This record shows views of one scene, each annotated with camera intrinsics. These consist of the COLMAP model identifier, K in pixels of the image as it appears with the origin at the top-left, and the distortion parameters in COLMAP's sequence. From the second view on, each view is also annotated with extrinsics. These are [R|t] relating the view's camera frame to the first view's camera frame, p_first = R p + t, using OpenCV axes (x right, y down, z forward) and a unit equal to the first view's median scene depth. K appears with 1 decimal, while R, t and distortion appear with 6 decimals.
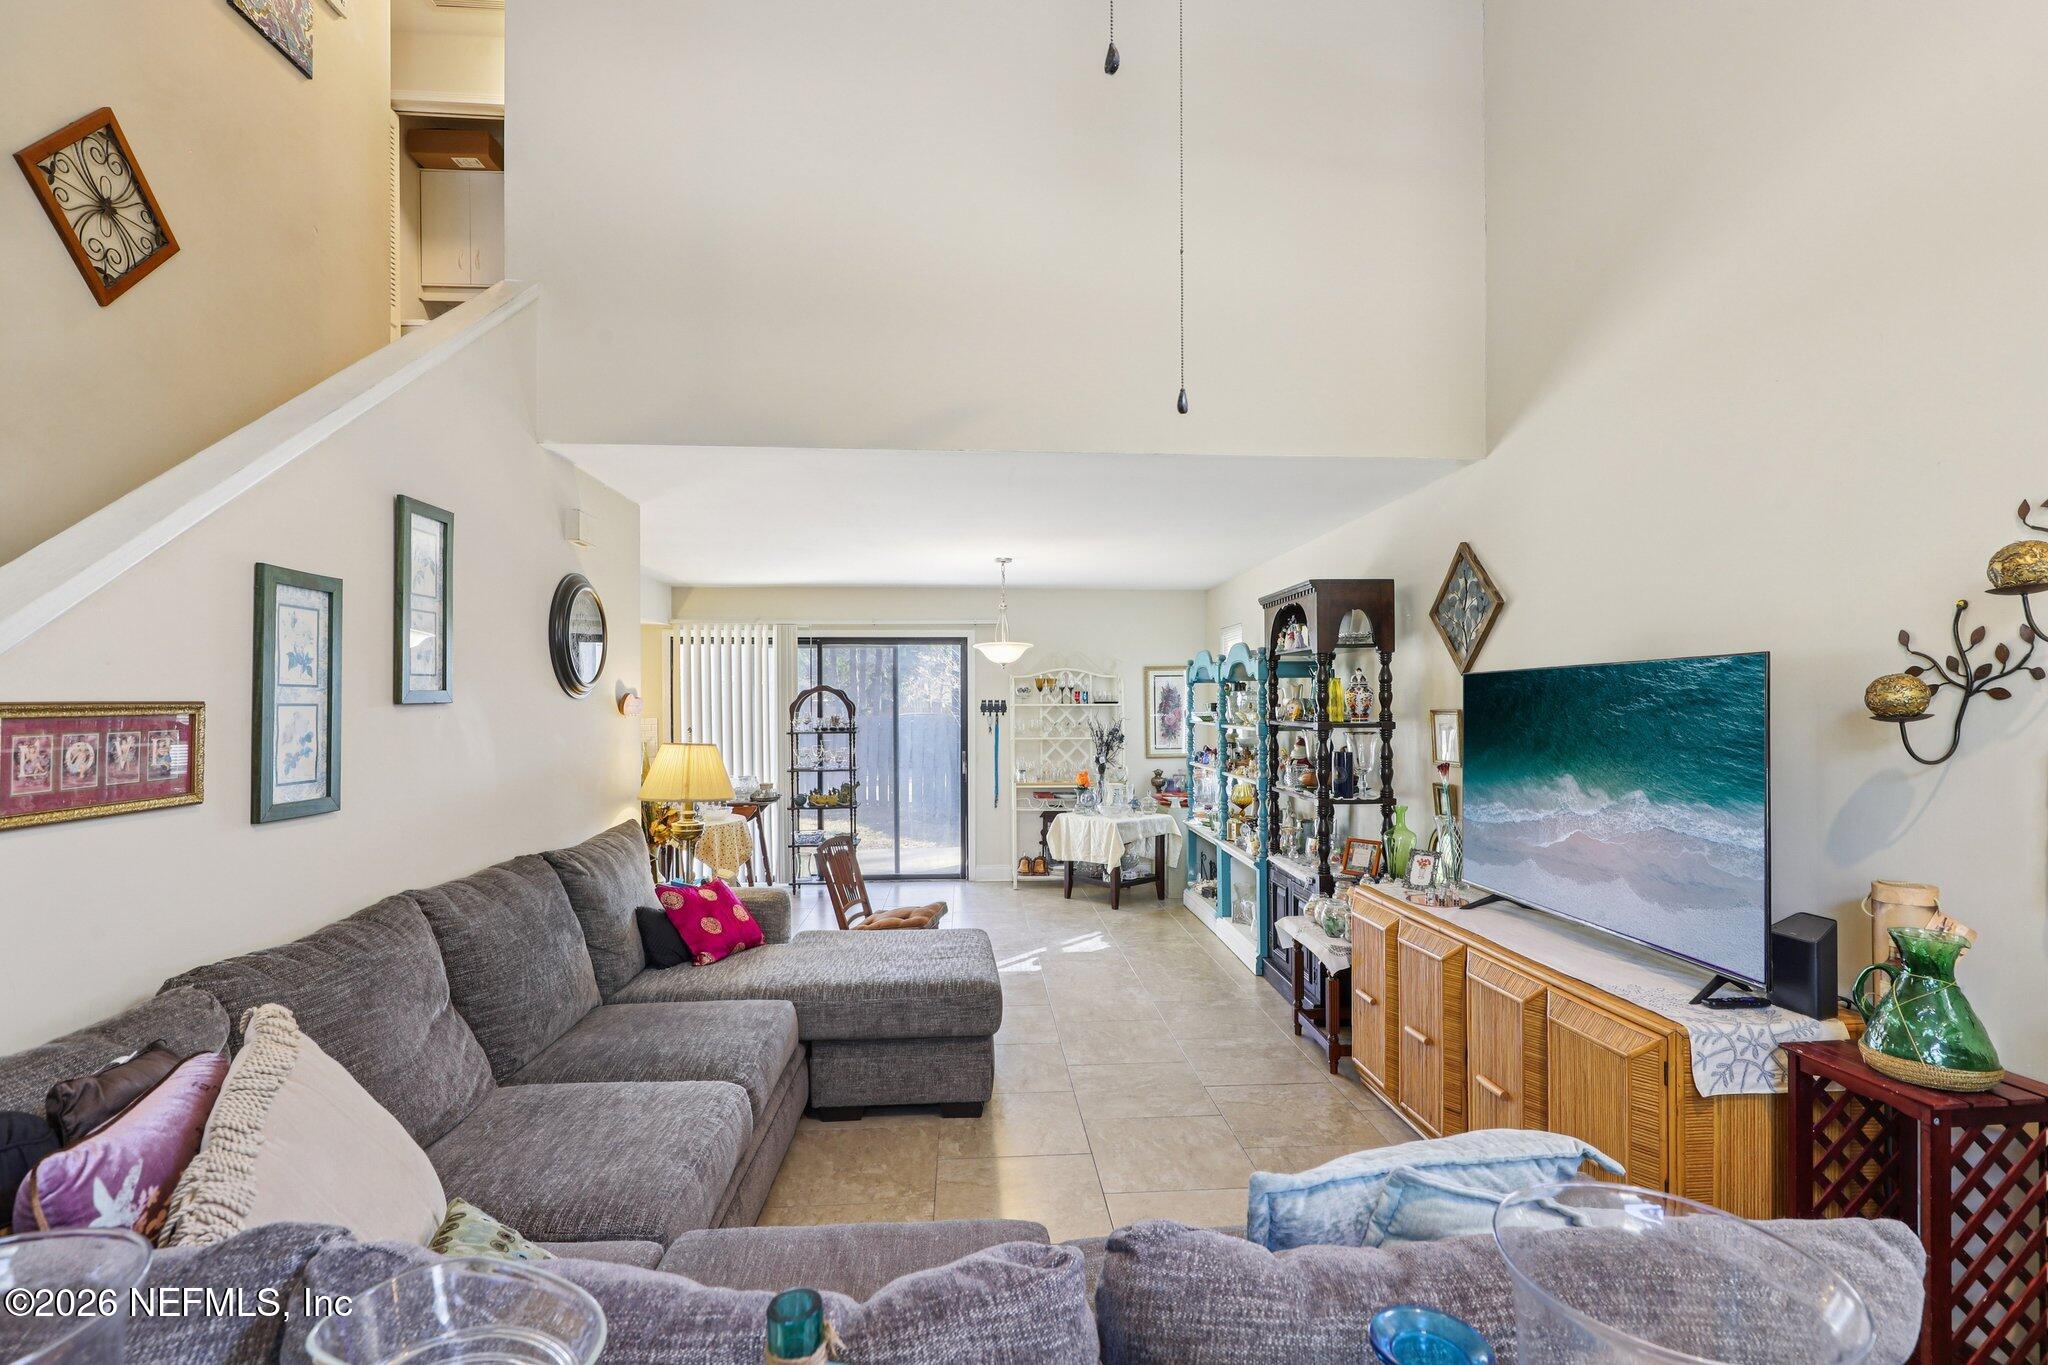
lens RADIAL K [[941.4, 0, 1030.5], [0, 941.4, 695.8], [0, 0, 1]] dist [0.003559, 0.000390]
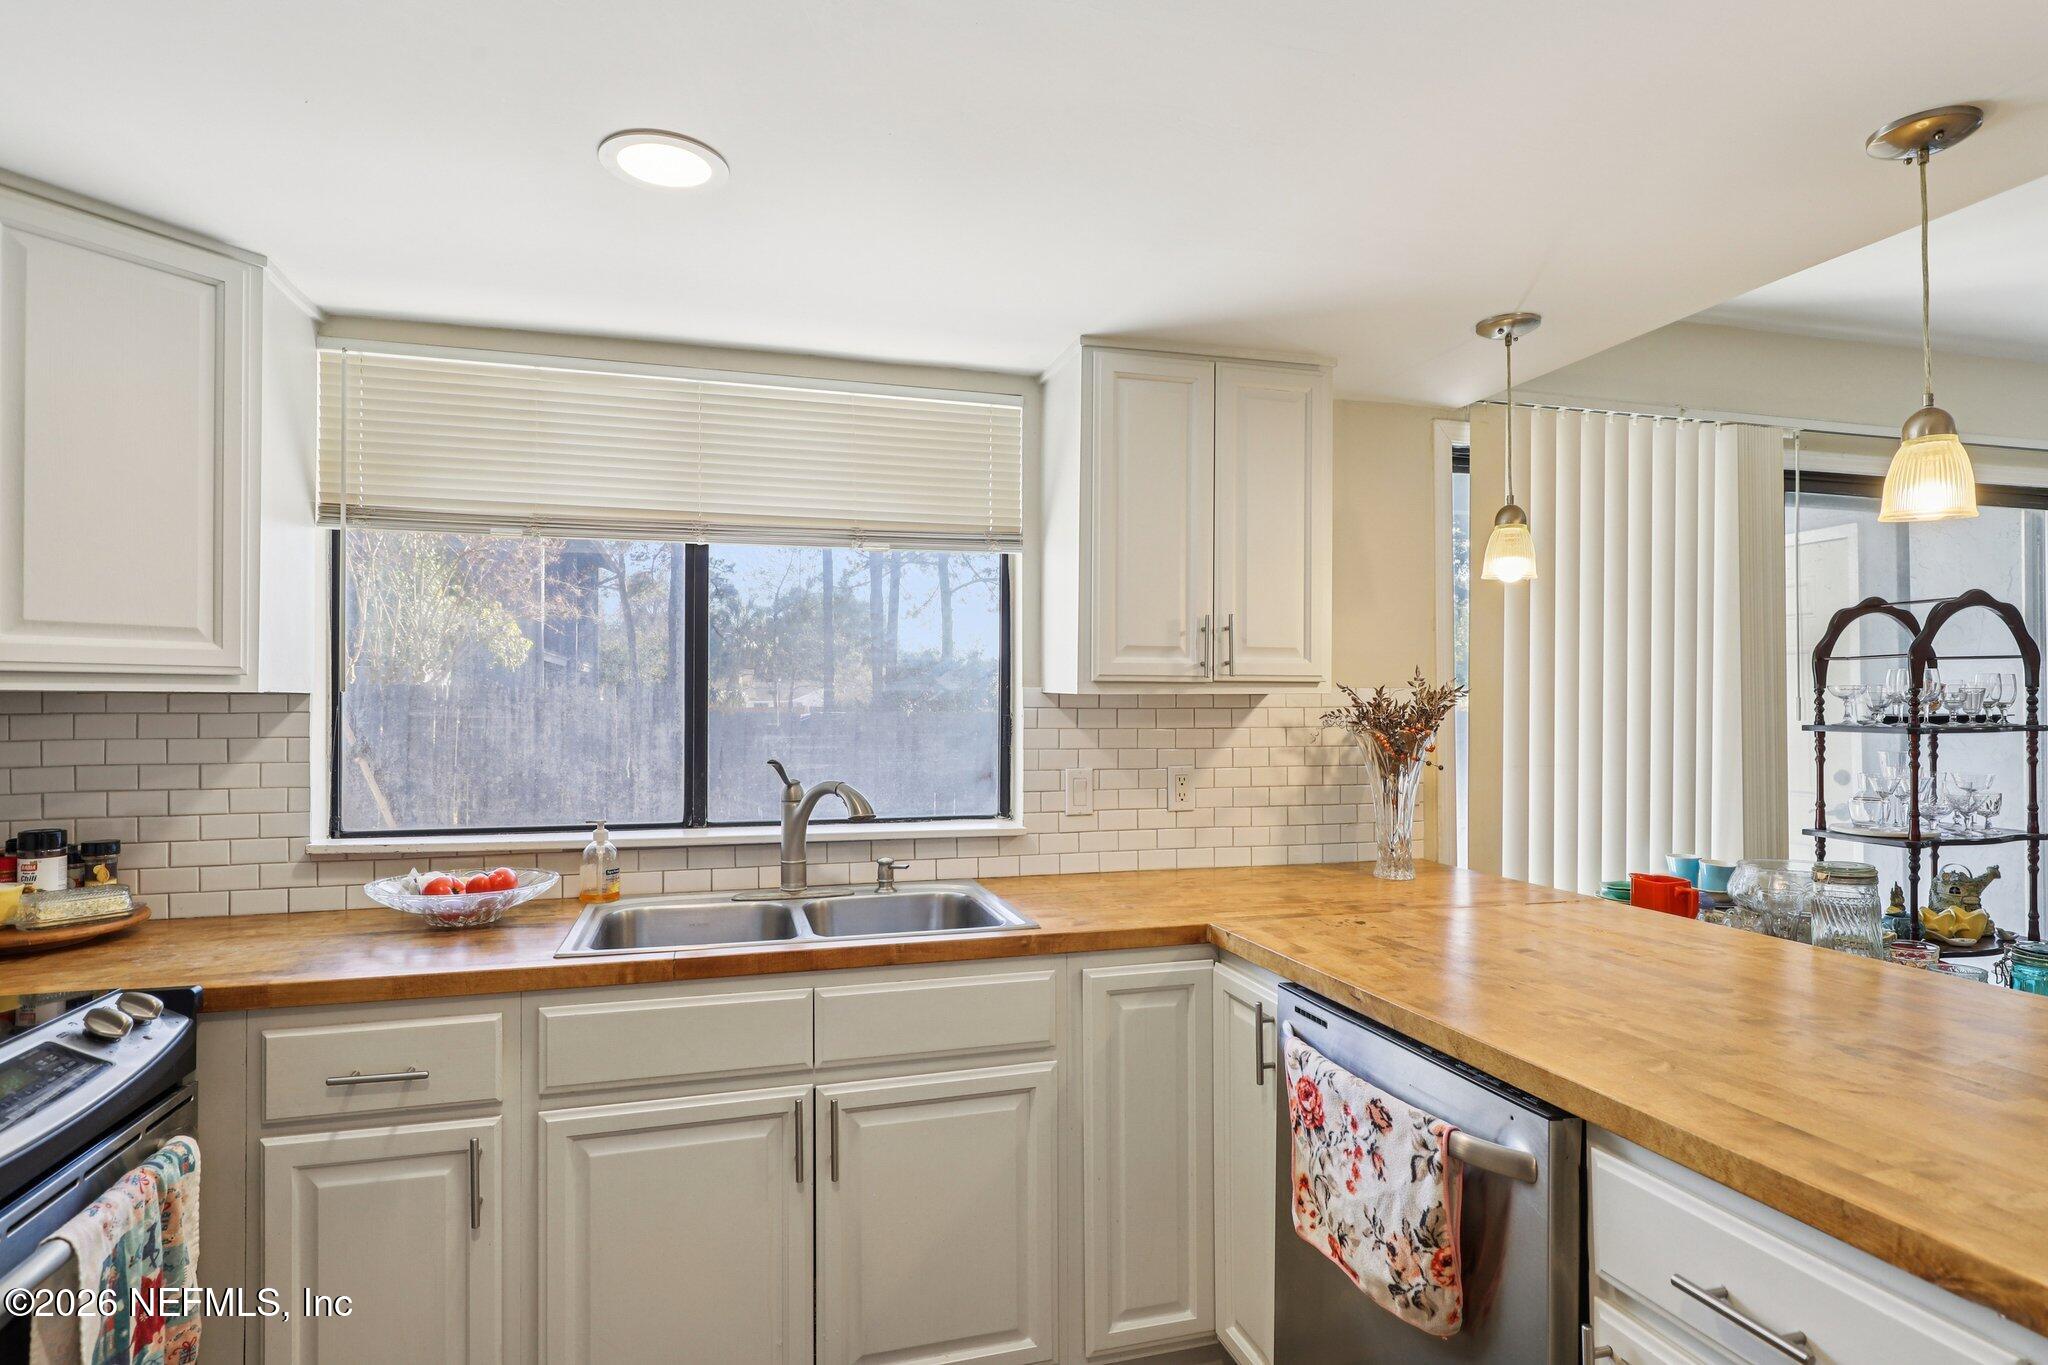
lens RADIAL K [[1082.4, 0, 1015.3], [0, 1082.4, 699.9], [0, 0, 1]] dist [0.006107, 0.001248]
pose [[0.979277, 0.006542, 0.202420, -0.606295], [-0.006944, 0.999975, 0.001274, 0.028949], [-0.202406, -0.002653, 0.979298, 0.649832]]
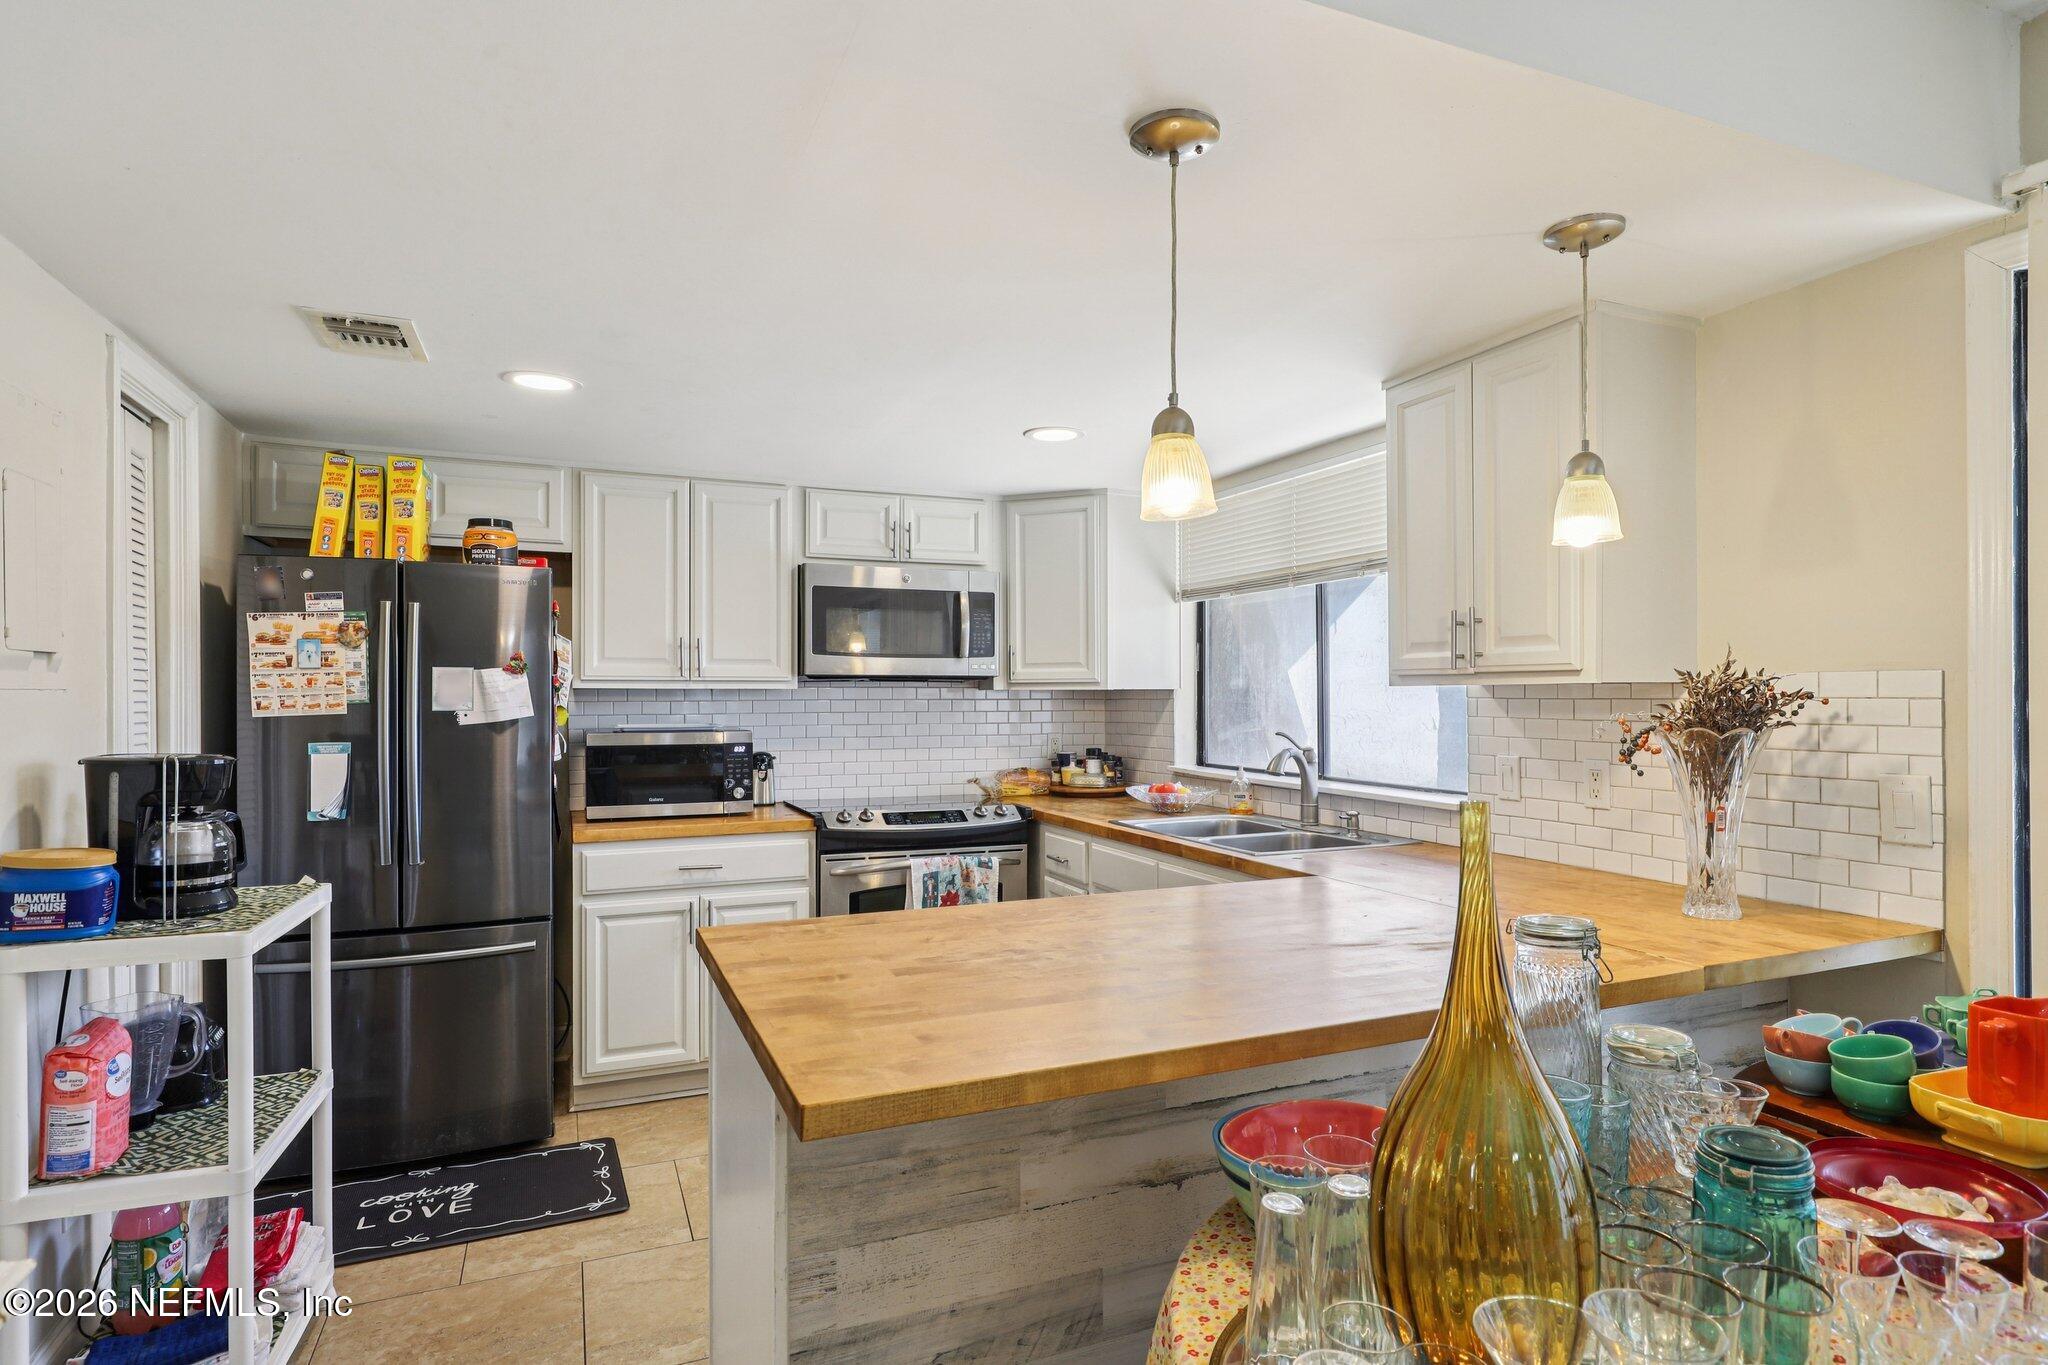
lens RADIAL K [[1082.4, 0, 1015.3], [0, 1082.4, 699.9], [0, 0, 1]] dist [0.006107, 0.001248]
pose [[0.321960, 0.009983, -0.946701, -0.217369], [0.009389, 0.999862, 0.013737, 0.025932], [0.946707, -0.013311, 0.321821, 0.713164]]
